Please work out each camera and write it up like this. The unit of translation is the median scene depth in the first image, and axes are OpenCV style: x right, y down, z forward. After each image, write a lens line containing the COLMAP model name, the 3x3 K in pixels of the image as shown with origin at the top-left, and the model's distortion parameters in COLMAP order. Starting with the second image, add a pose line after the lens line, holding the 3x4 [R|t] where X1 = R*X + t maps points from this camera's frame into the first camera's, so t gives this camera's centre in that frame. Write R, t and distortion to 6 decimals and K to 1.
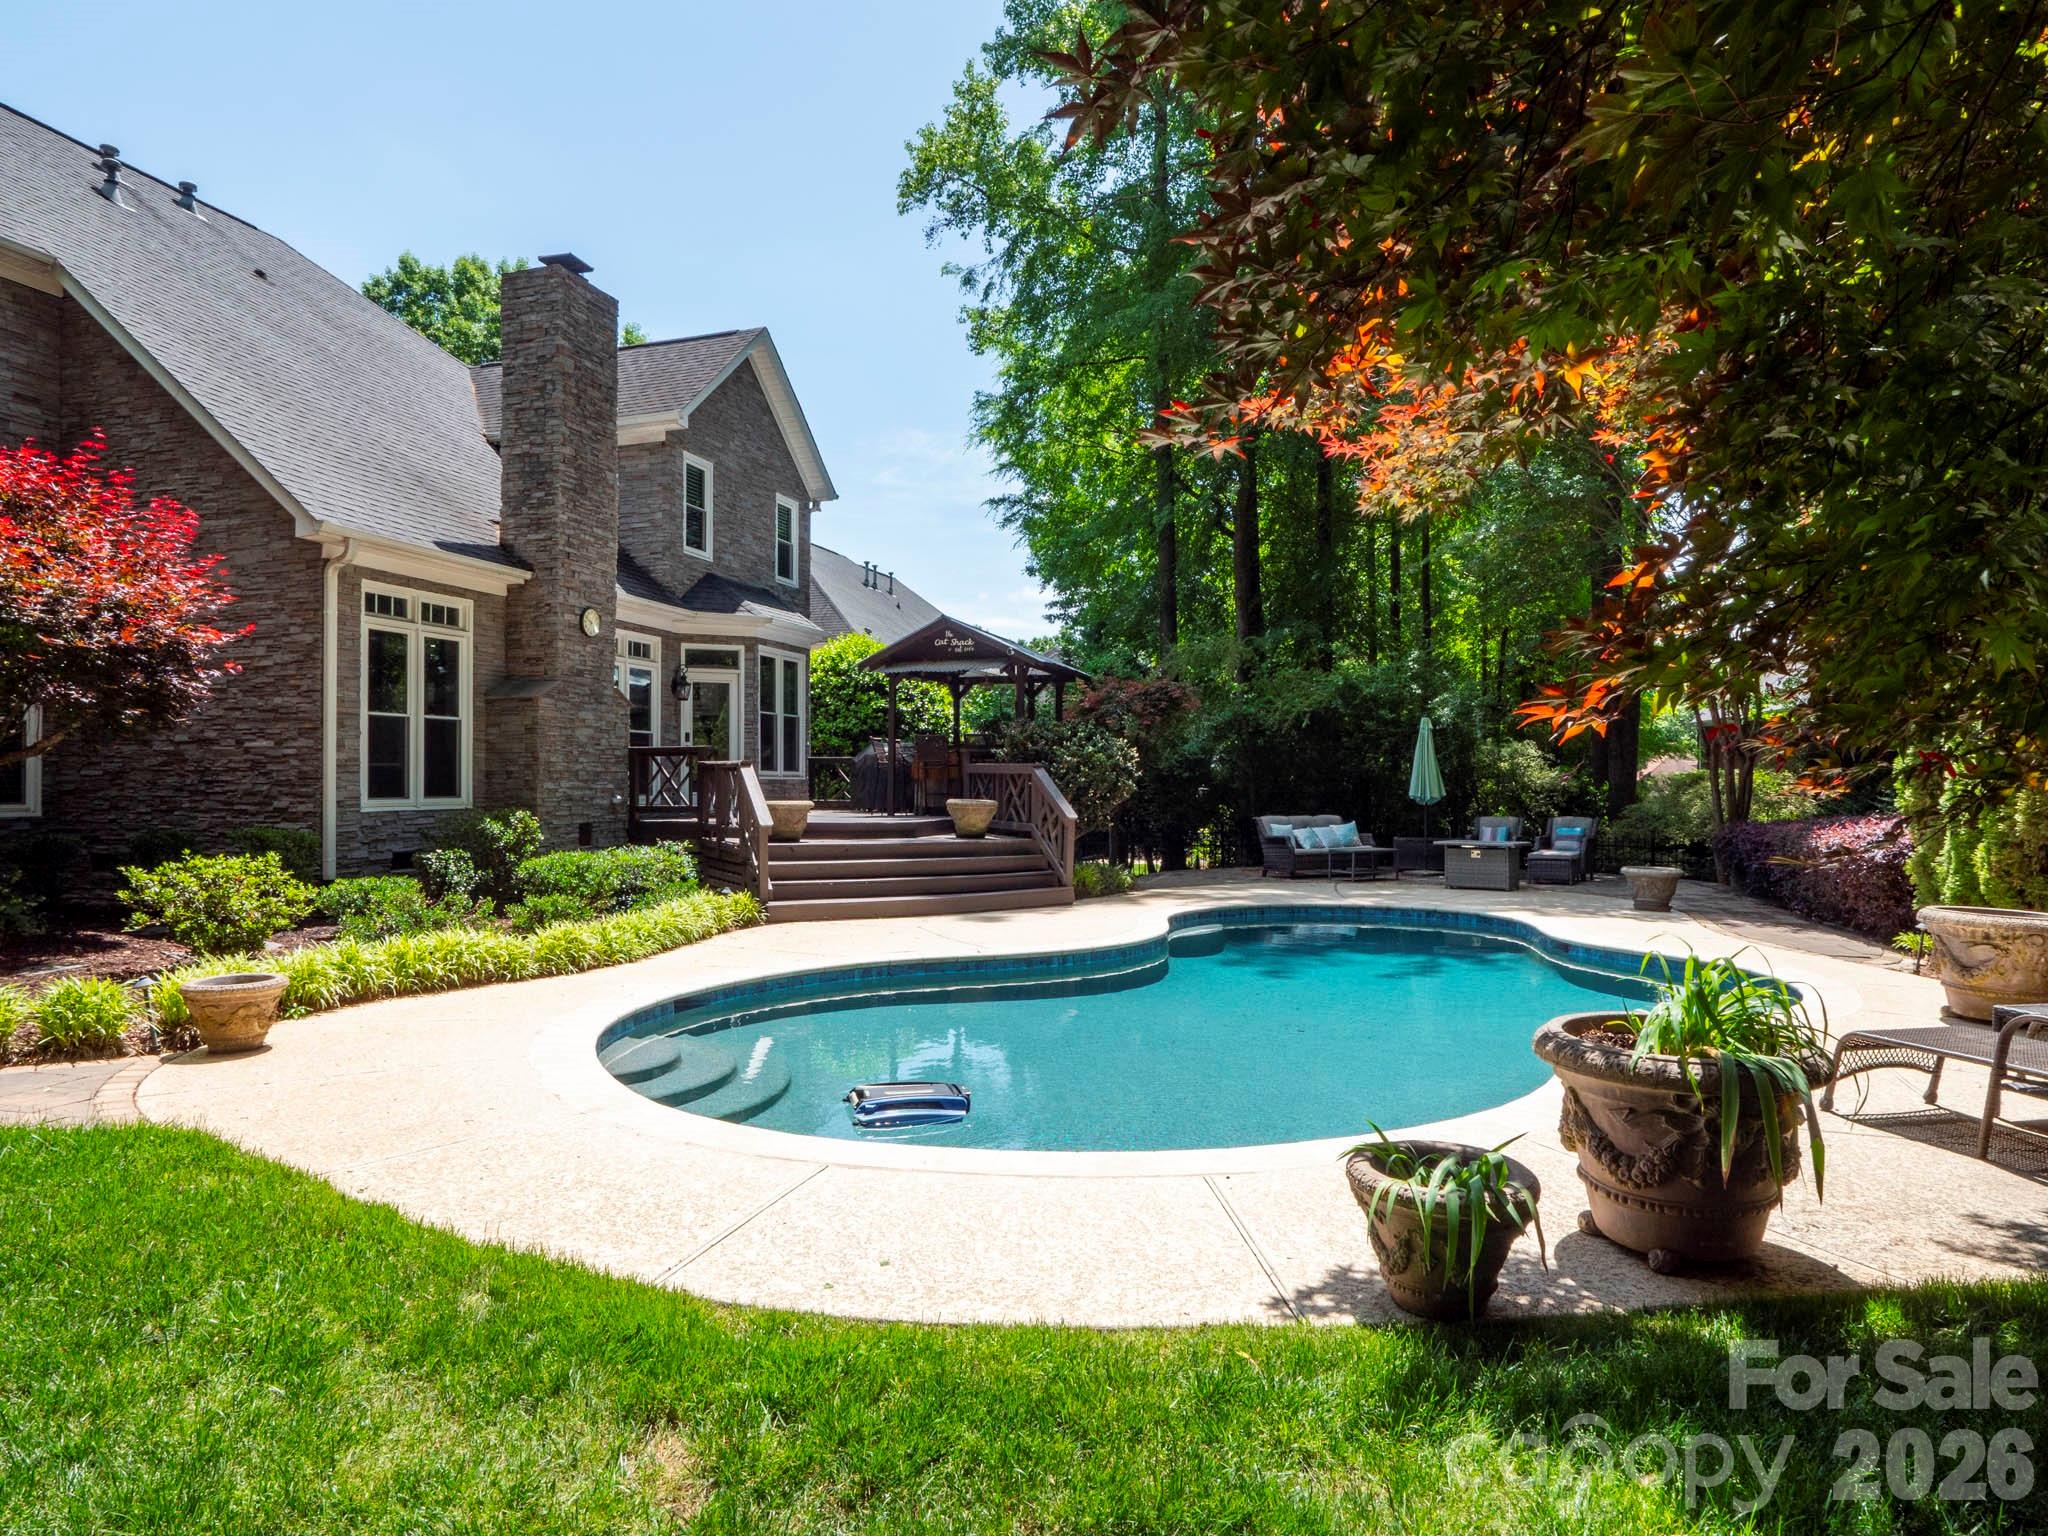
lens RADIAL K [[1256.8, 0, 1031.8], [0, 1256.8, 765.2], [0, 0, 1]] dist [-0.026414, 0.003795]
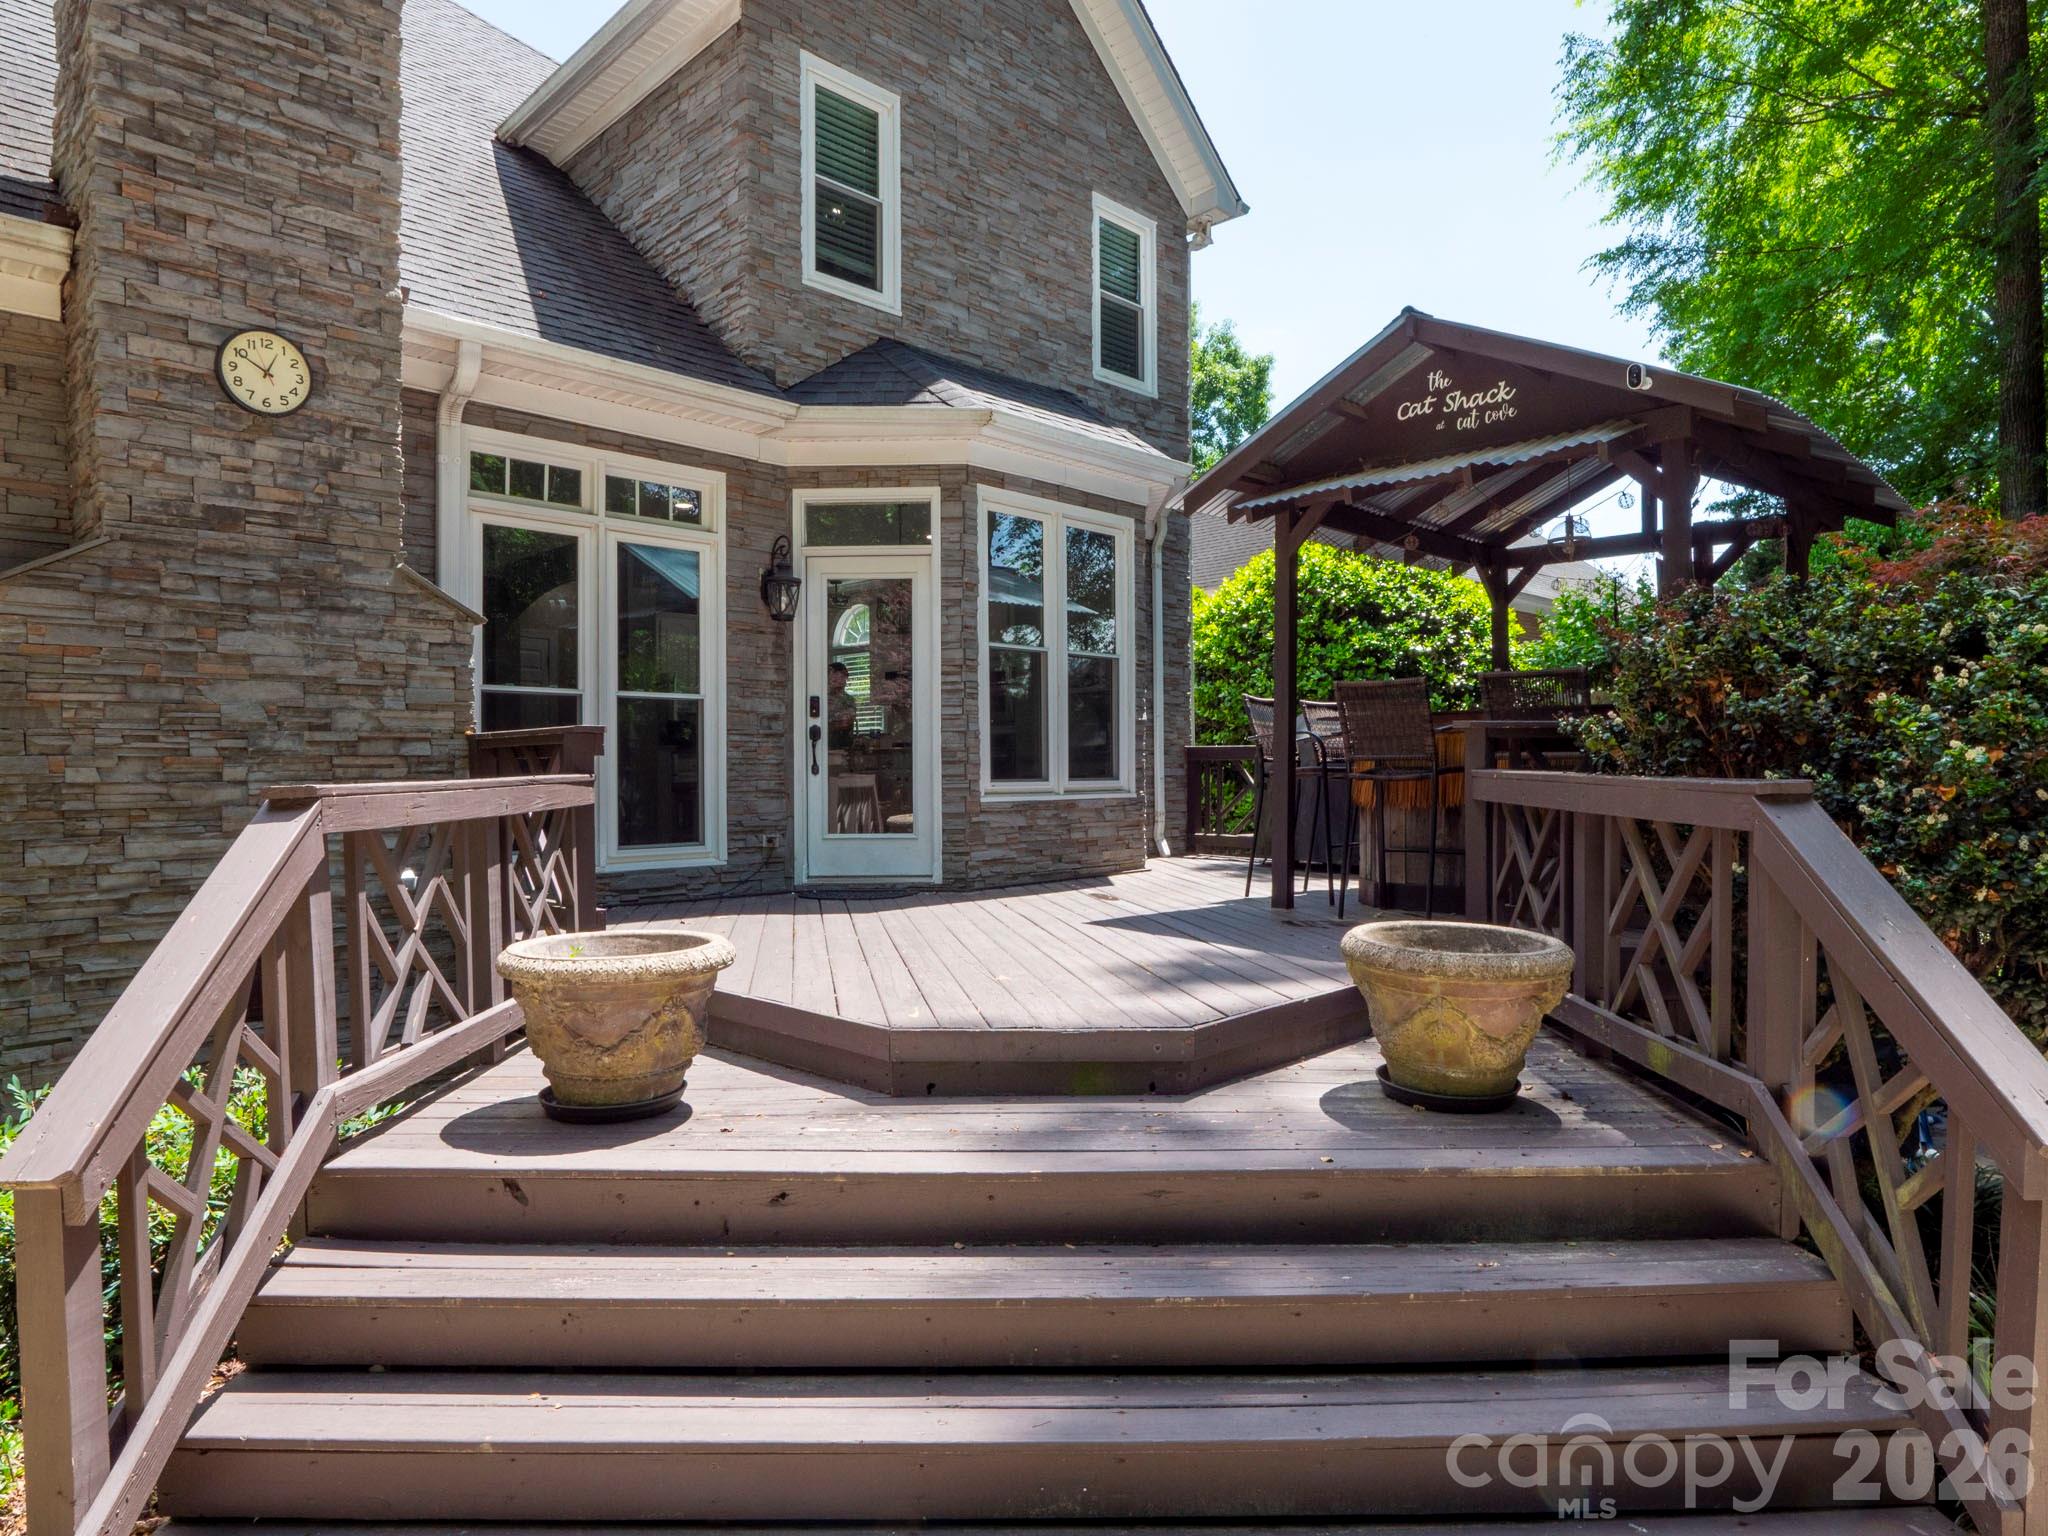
lens RADIAL K [[1256.8, 0, 1017.9], [0, 1256.8, 774.8], [0, 0, 1]] dist [-0.026414, 0.003795]
pose [[0.884253, -0.001720, -0.467005, -0.009084], [0.012000, 0.999747, 0.019039, -0.006315], [0.466854, -0.022439, 0.884050, 0.647823]]
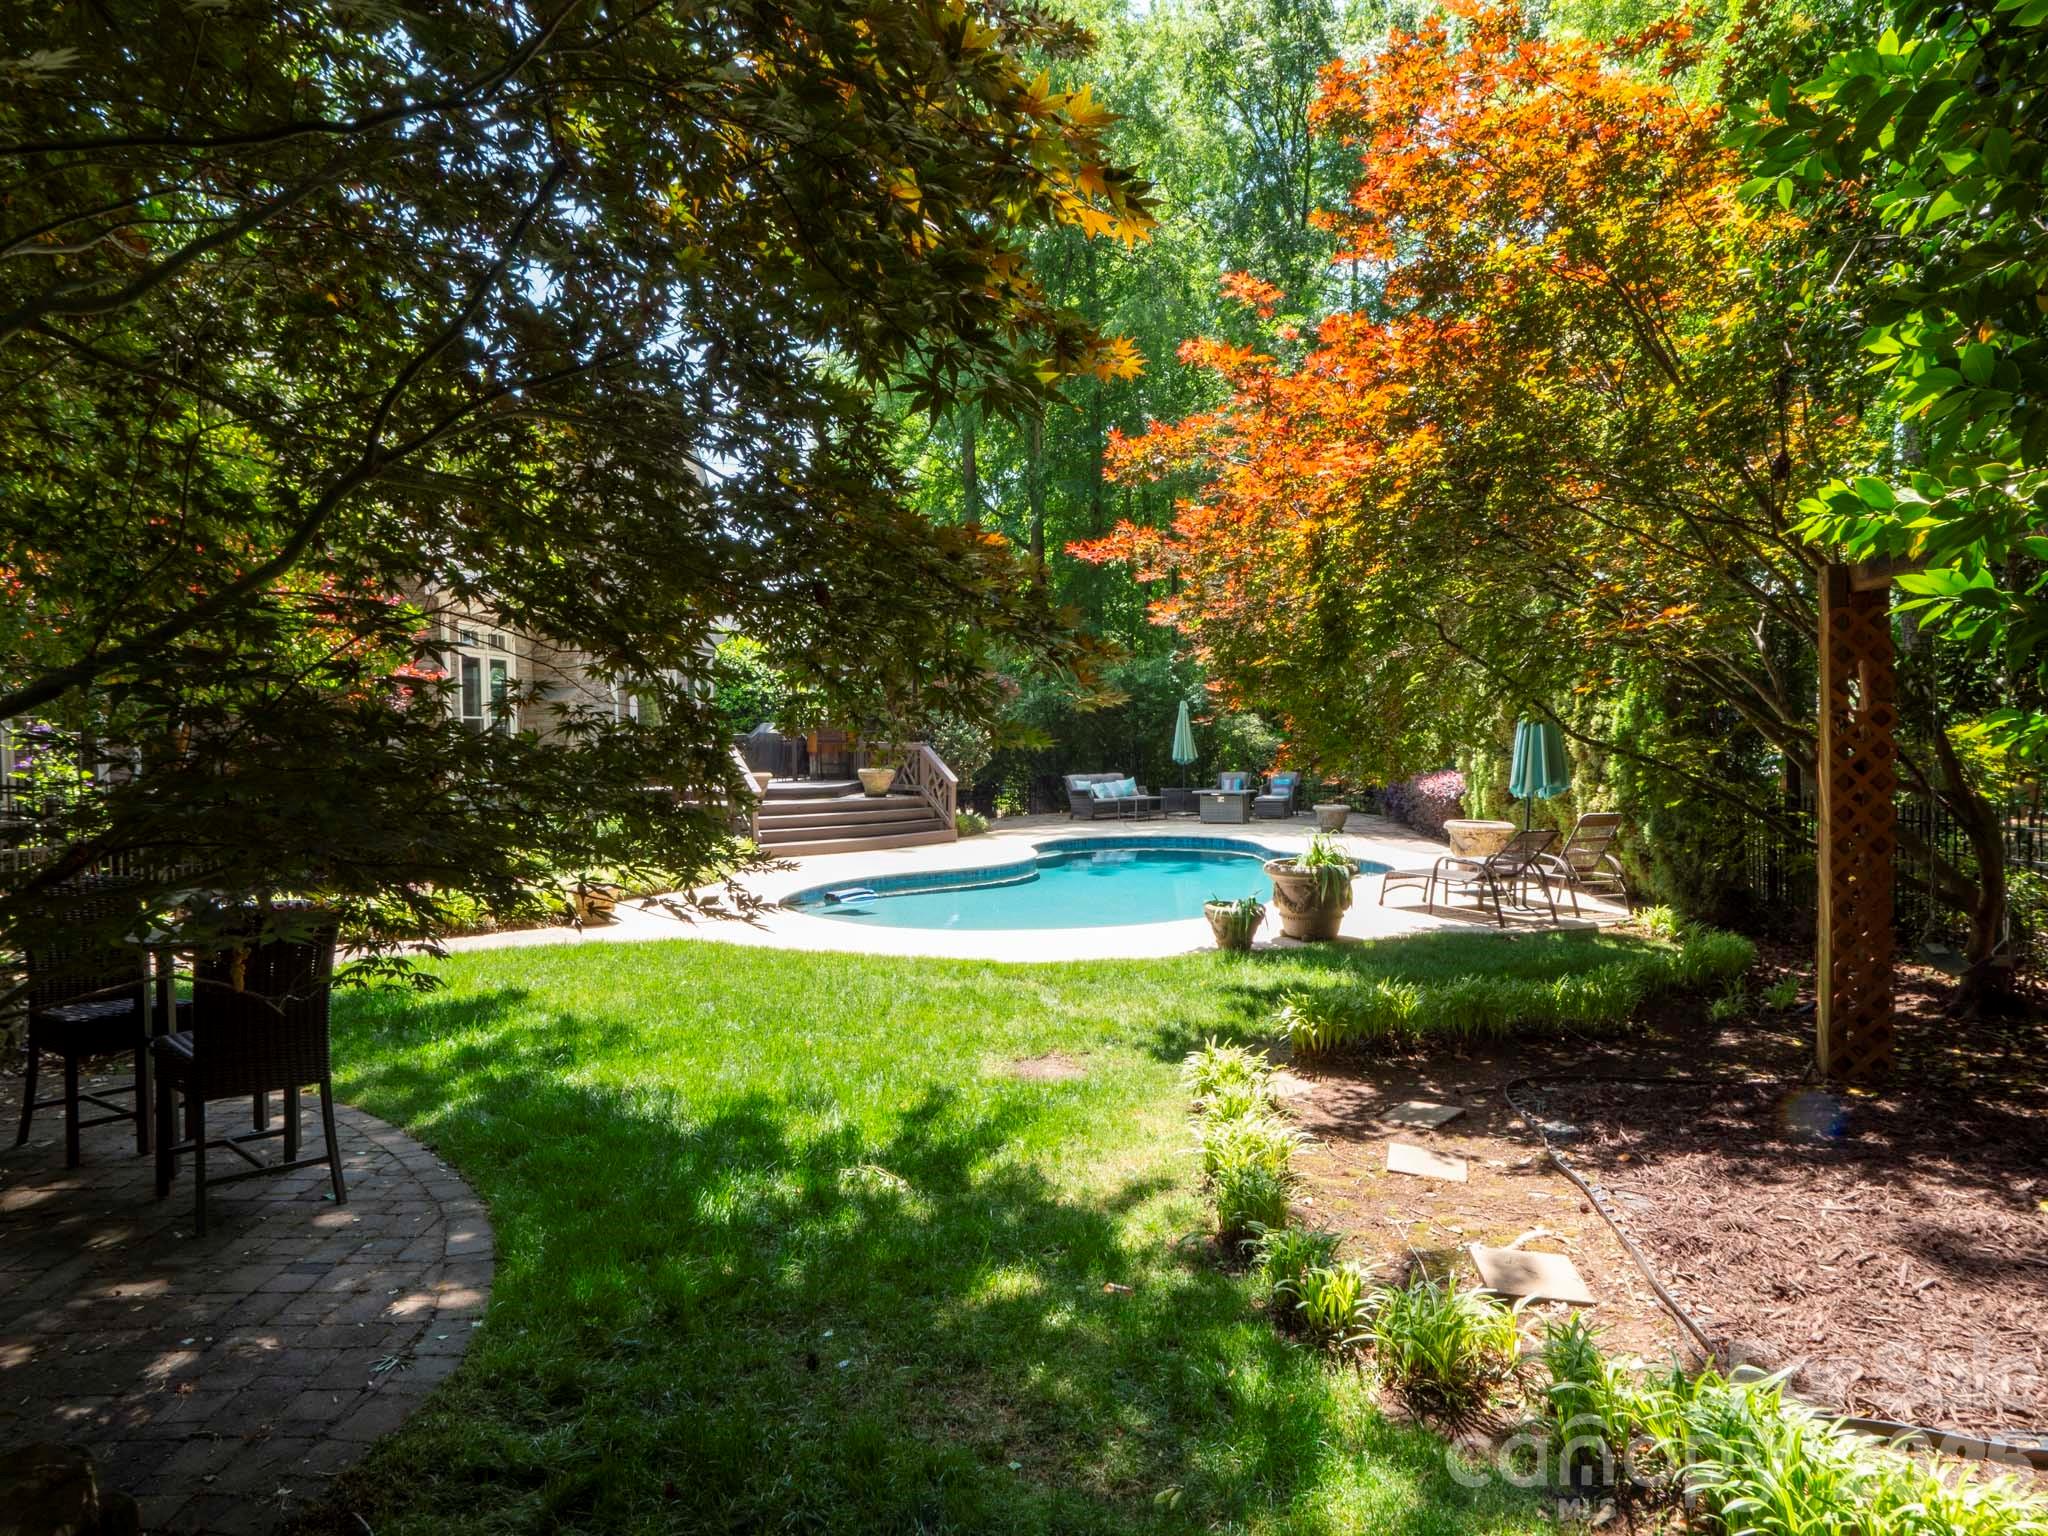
lens RADIAL K [[1256.8, 0, 1022.9], [0, 1256.8, 764.8], [0, 0, 1]] dist [-0.026414, 0.003795]
pose [[0.980235, -0.018865, 0.196934, -0.139066], [0.011361, 0.999168, 0.039167, -0.025449], [-0.197509, -0.036155, 0.979634, -0.337357]]
